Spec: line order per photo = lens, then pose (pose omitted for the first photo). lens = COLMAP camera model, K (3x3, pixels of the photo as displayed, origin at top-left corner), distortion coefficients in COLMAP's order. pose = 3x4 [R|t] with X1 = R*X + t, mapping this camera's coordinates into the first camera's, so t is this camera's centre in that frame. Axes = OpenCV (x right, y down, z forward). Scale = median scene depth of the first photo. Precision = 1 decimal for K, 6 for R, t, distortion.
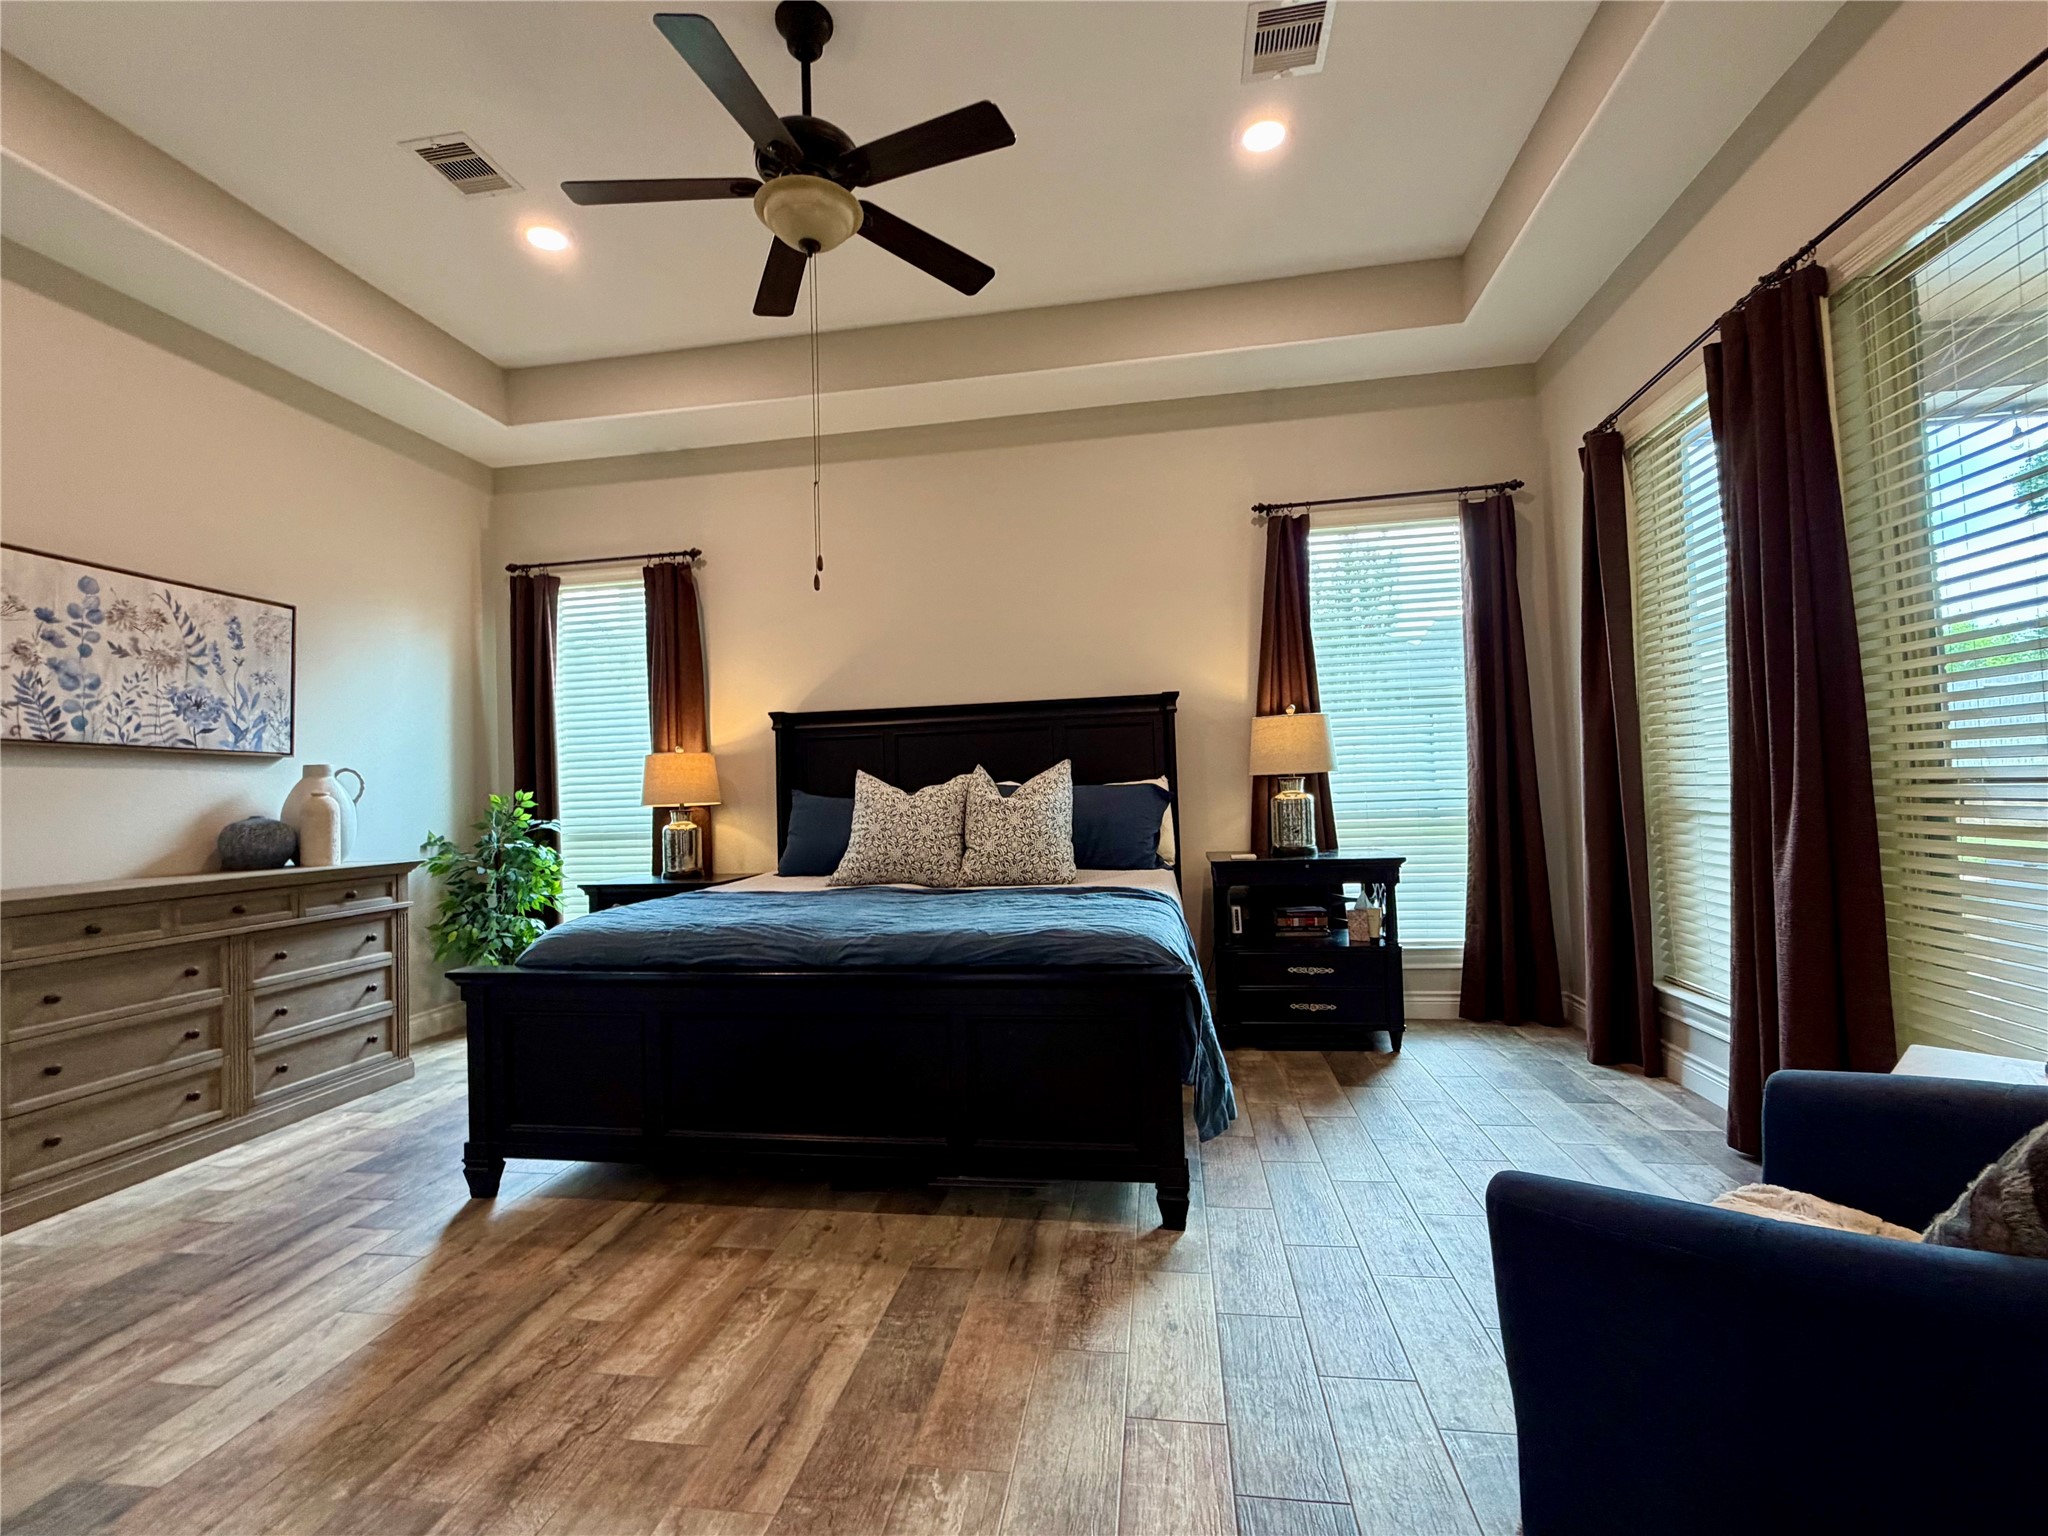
lens RADIAL K [[903.1, 0, 1023.5], [0, 903.1, 762.6], [0, 0, 1]] dist [-0.001281, 0.000411]
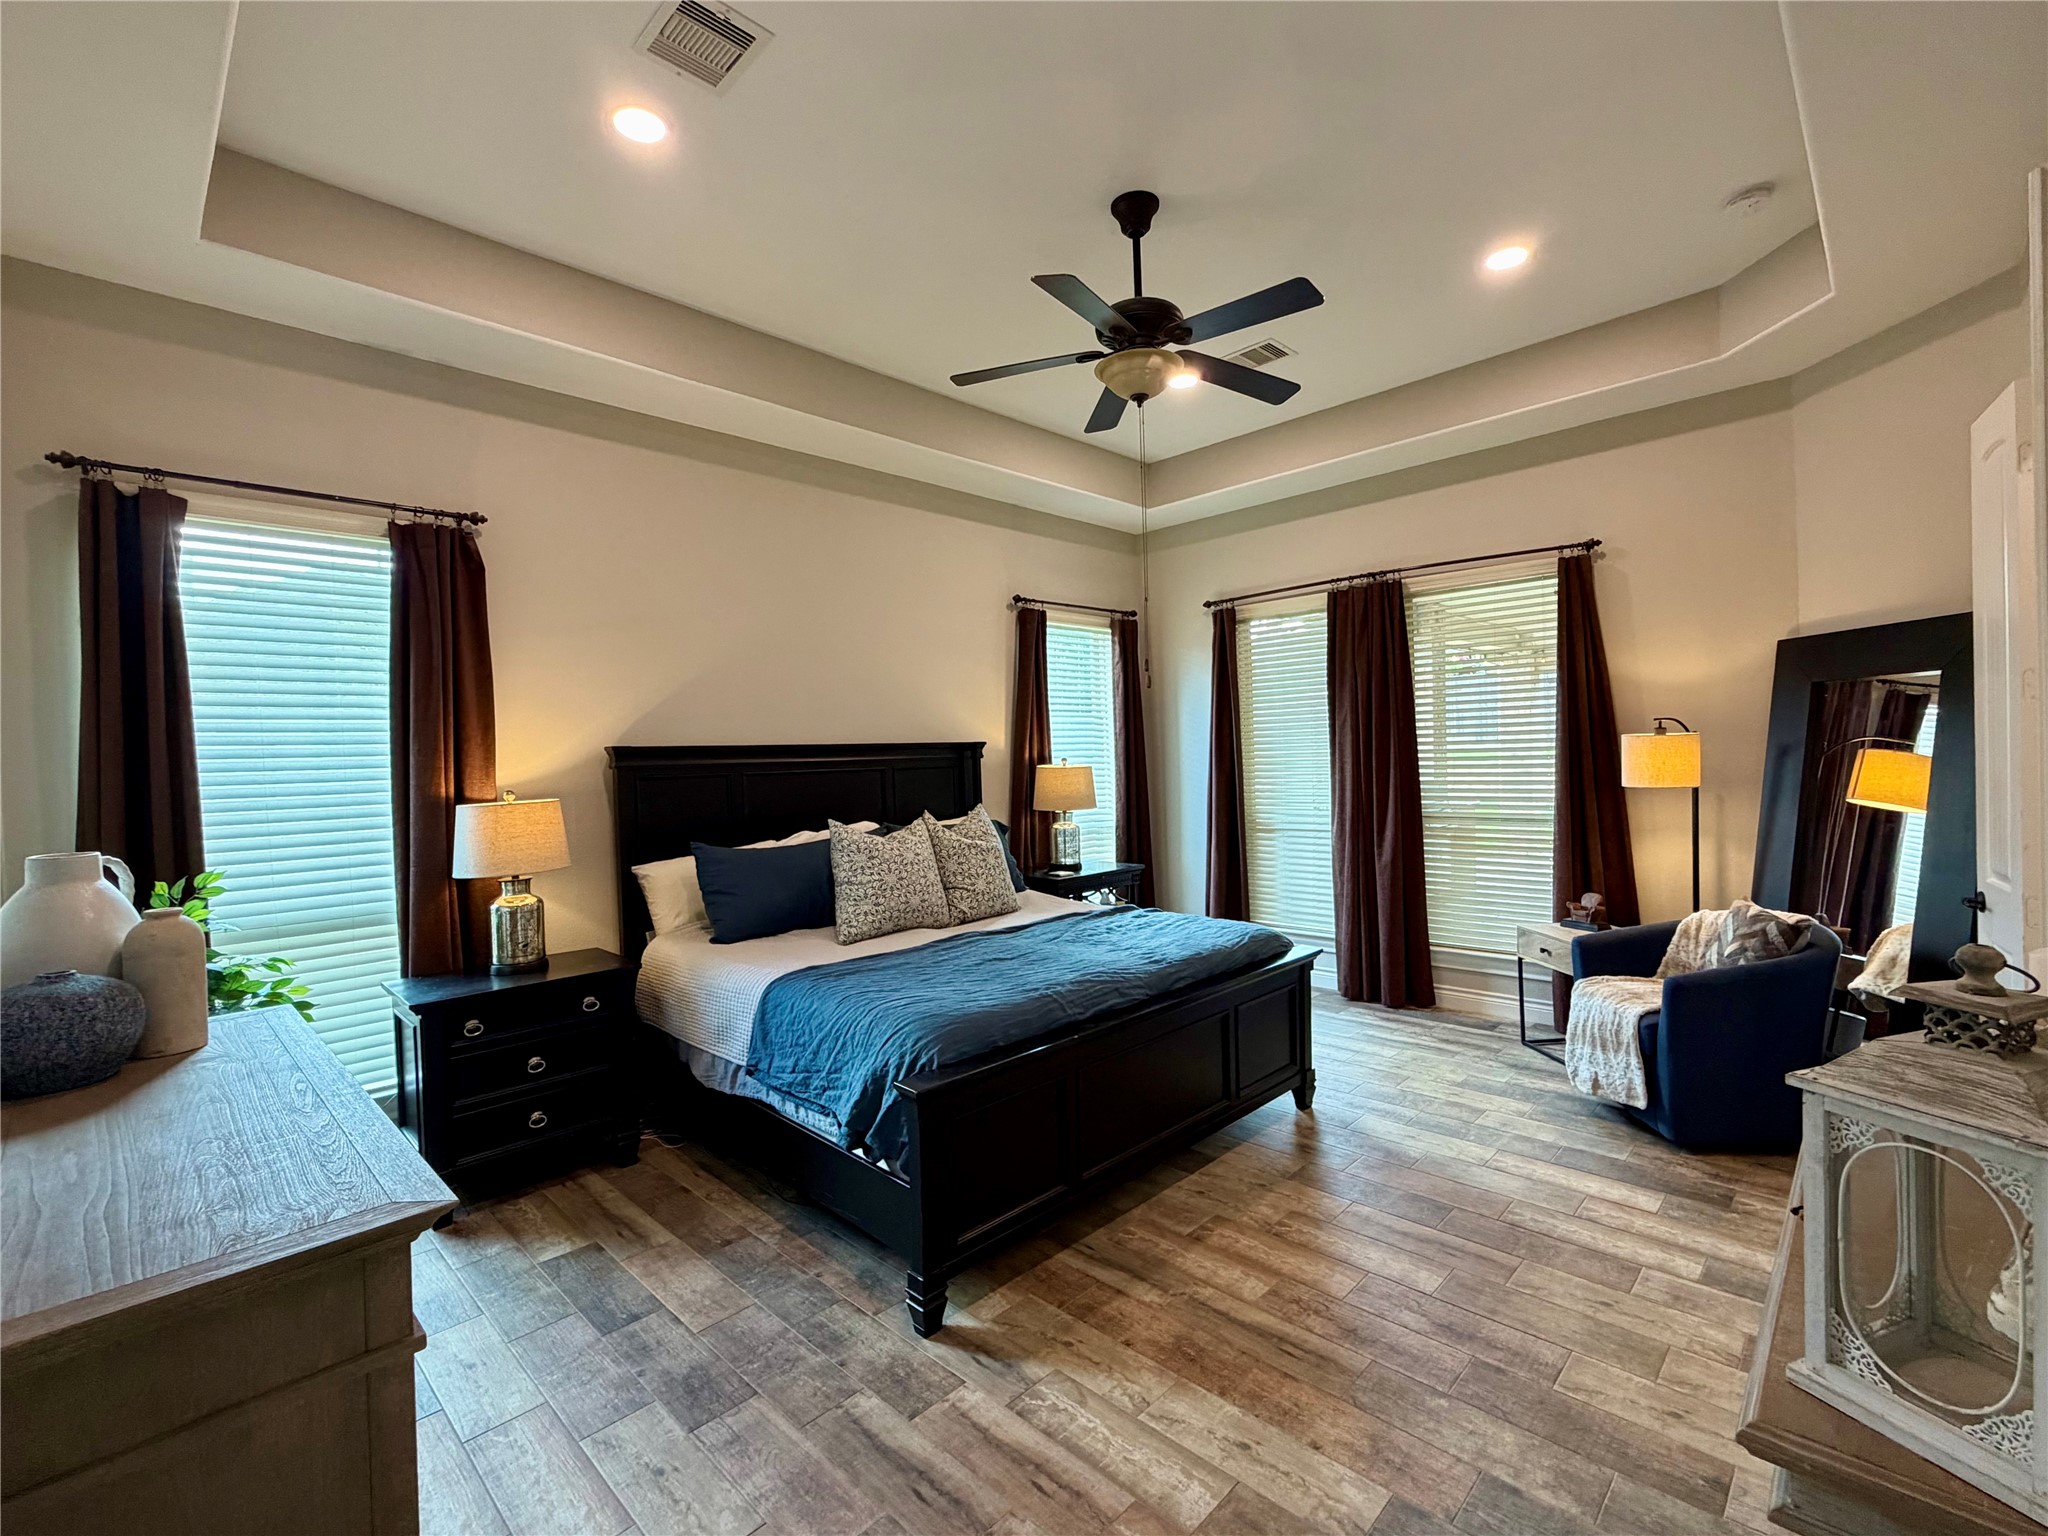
lens RADIAL K [[903.1, 0, 1017.3], [0, 903.1, 767.5], [0, 0, 1]] dist [-0.001281, 0.000411]
pose [[0.587215, 0.005499, 0.809413, -1.267911], [-0.018154, 0.999815, 0.006379, -0.085749], [-0.809228, -0.018440, 0.587206, 0.413207]]
